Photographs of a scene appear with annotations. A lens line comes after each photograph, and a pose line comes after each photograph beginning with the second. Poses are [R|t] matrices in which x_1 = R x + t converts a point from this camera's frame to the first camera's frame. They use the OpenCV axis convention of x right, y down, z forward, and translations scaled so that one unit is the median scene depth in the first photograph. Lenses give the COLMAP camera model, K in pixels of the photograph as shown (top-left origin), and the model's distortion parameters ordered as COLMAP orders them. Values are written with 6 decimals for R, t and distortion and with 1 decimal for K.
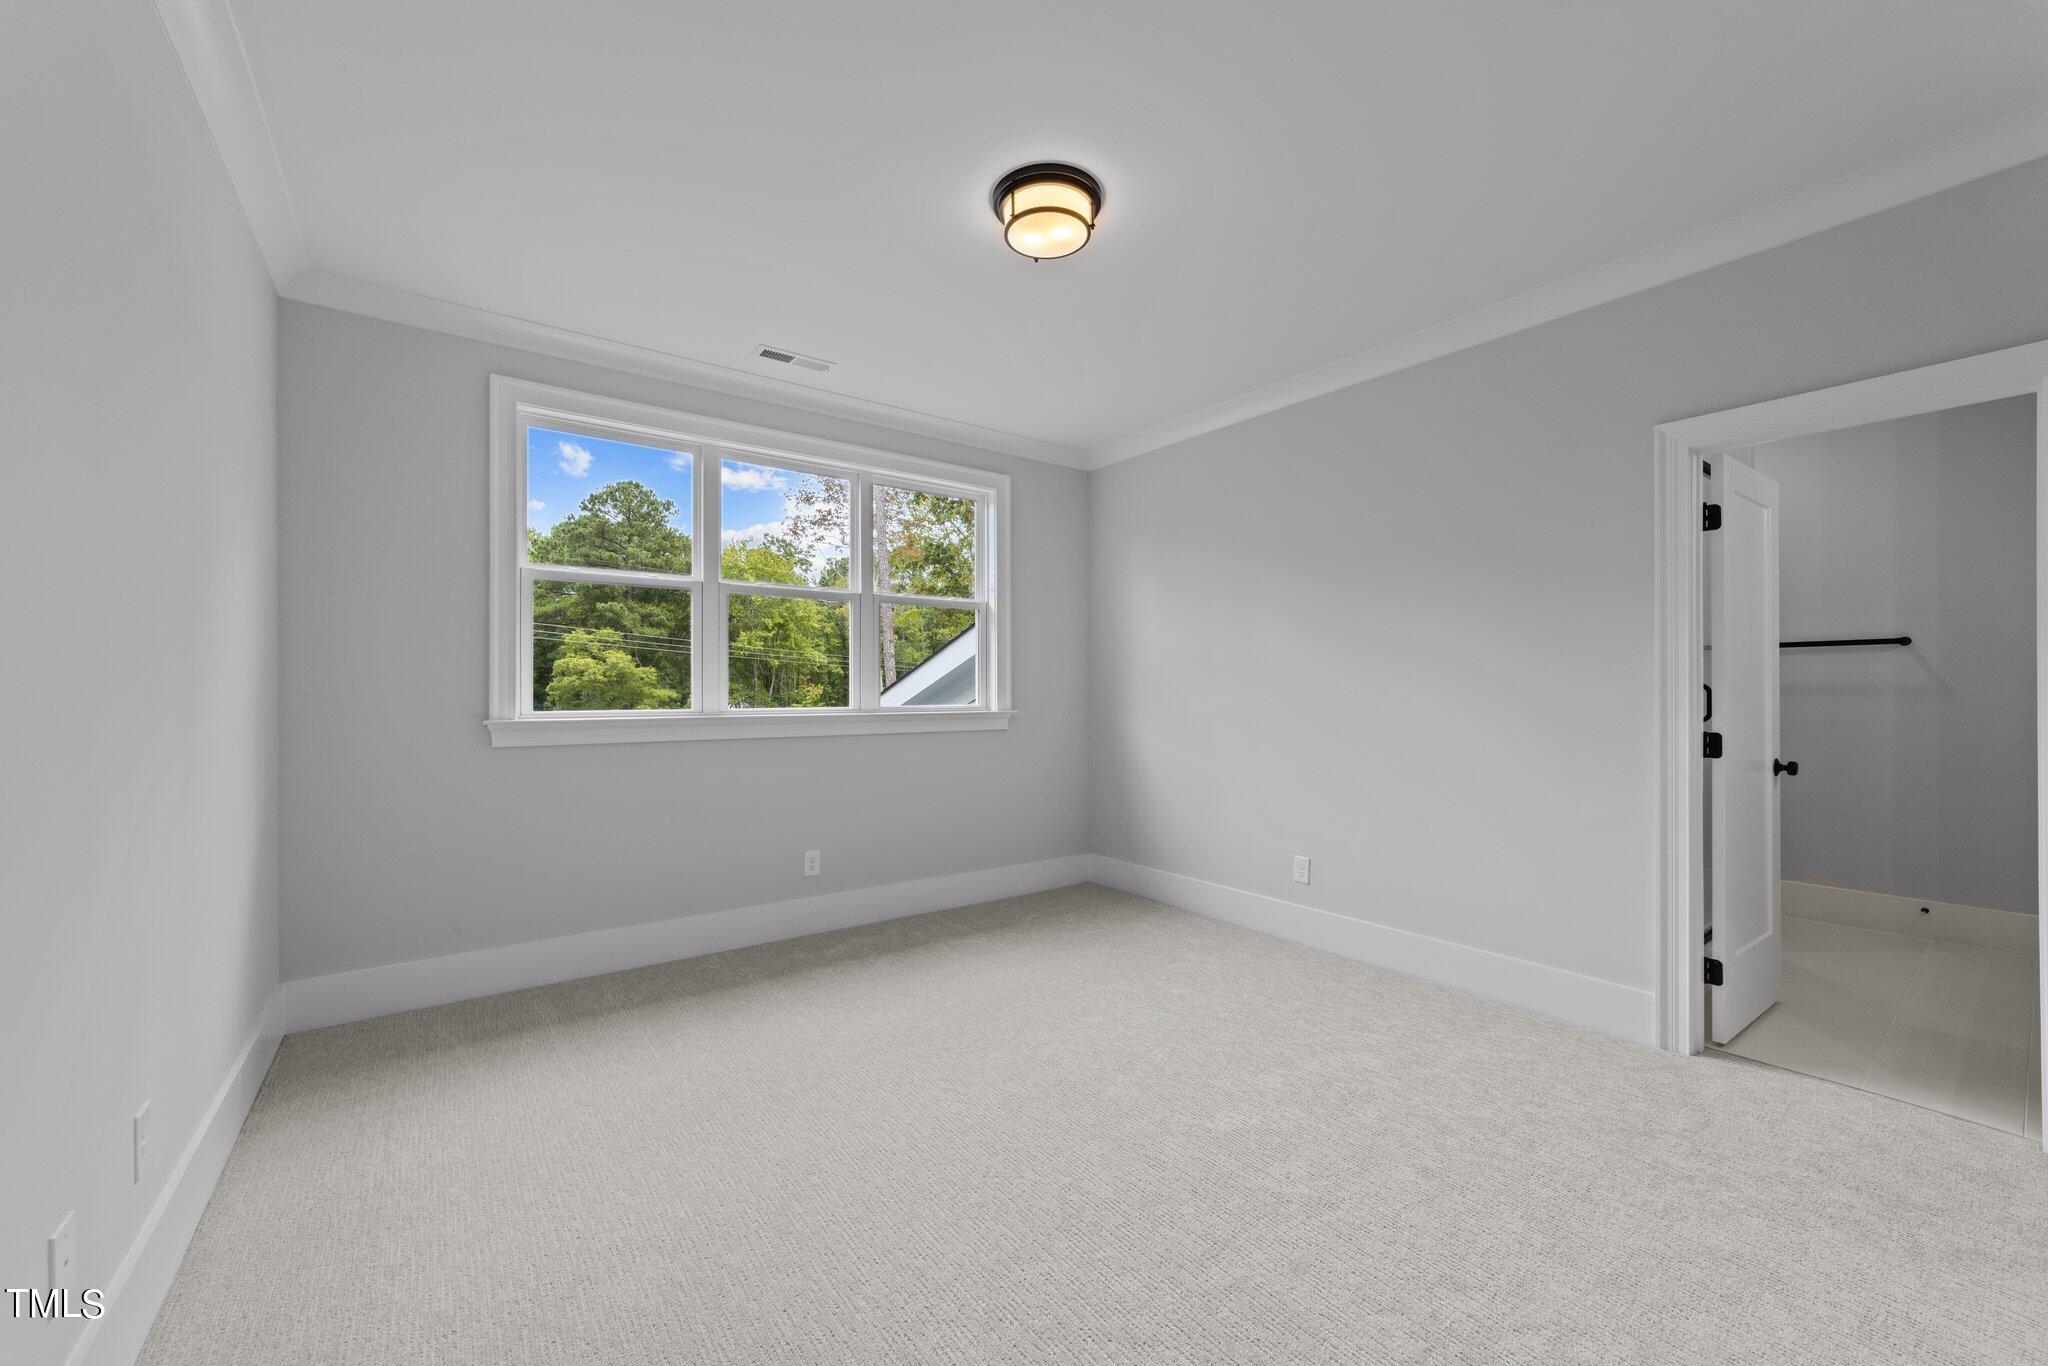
lens RADIAL K [[811.3, 0, 1024.0], [0, 811.3, 683.0], [0, 0, 1]] dist [-0.000536, 0.000033]
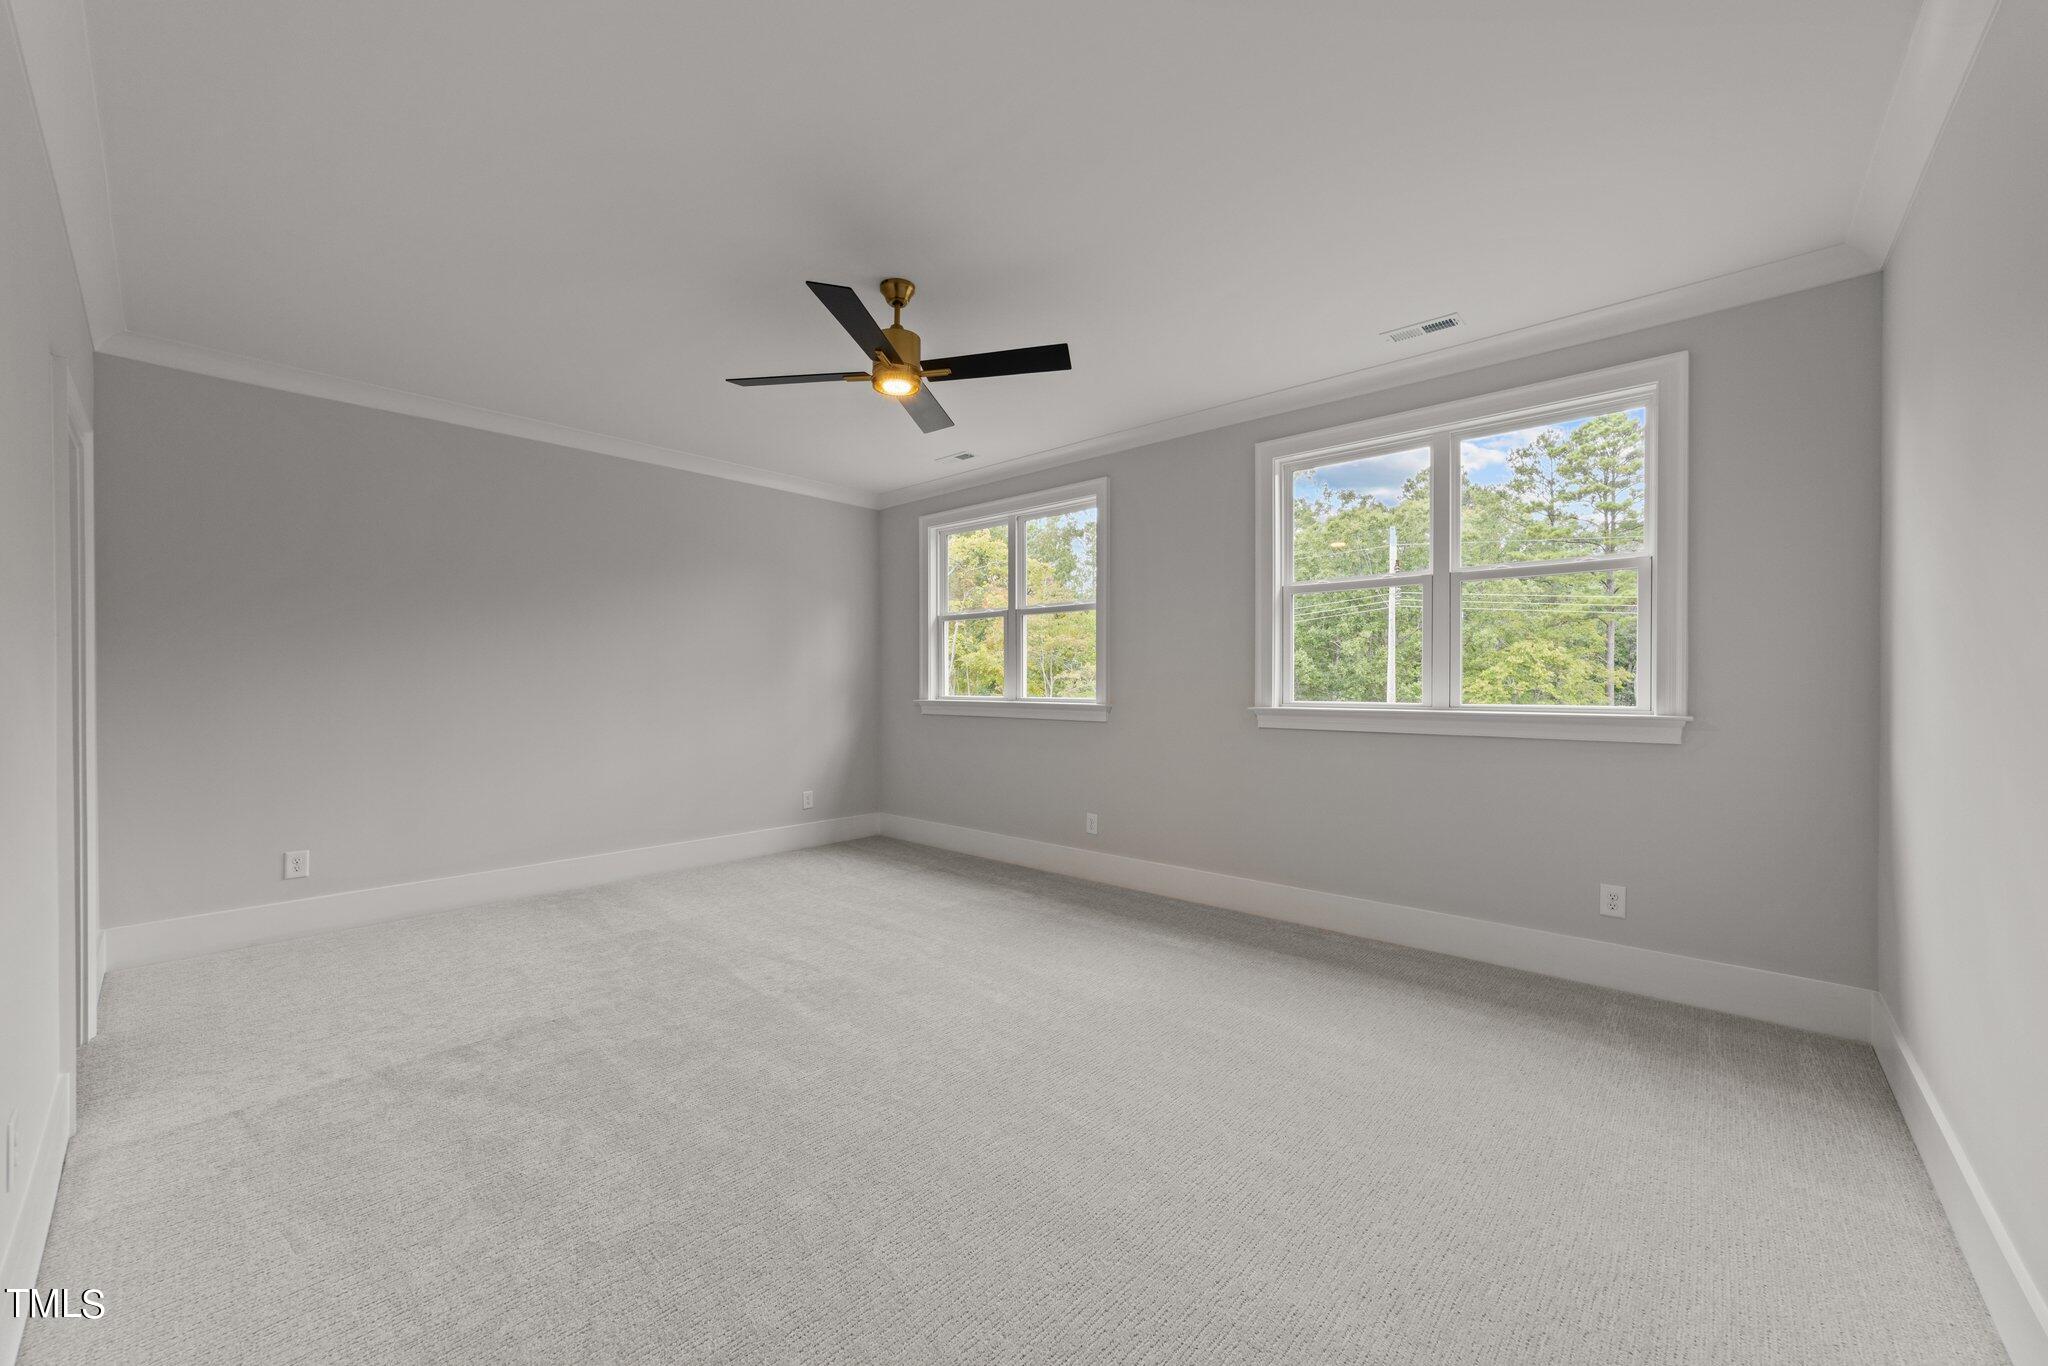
lens RADIAL K [[780.6, 0, 1024.0], [0, 780.6, 683.0], [0, 0, 1]] dist [-0.002660, 0.000129]
pose [[0.195961, -0.000404, -0.980612, 0.485668], [0.008578, 0.999962, 0.001302, 0.002285], [0.980574, -0.008667, 0.195957, 0.362807]]
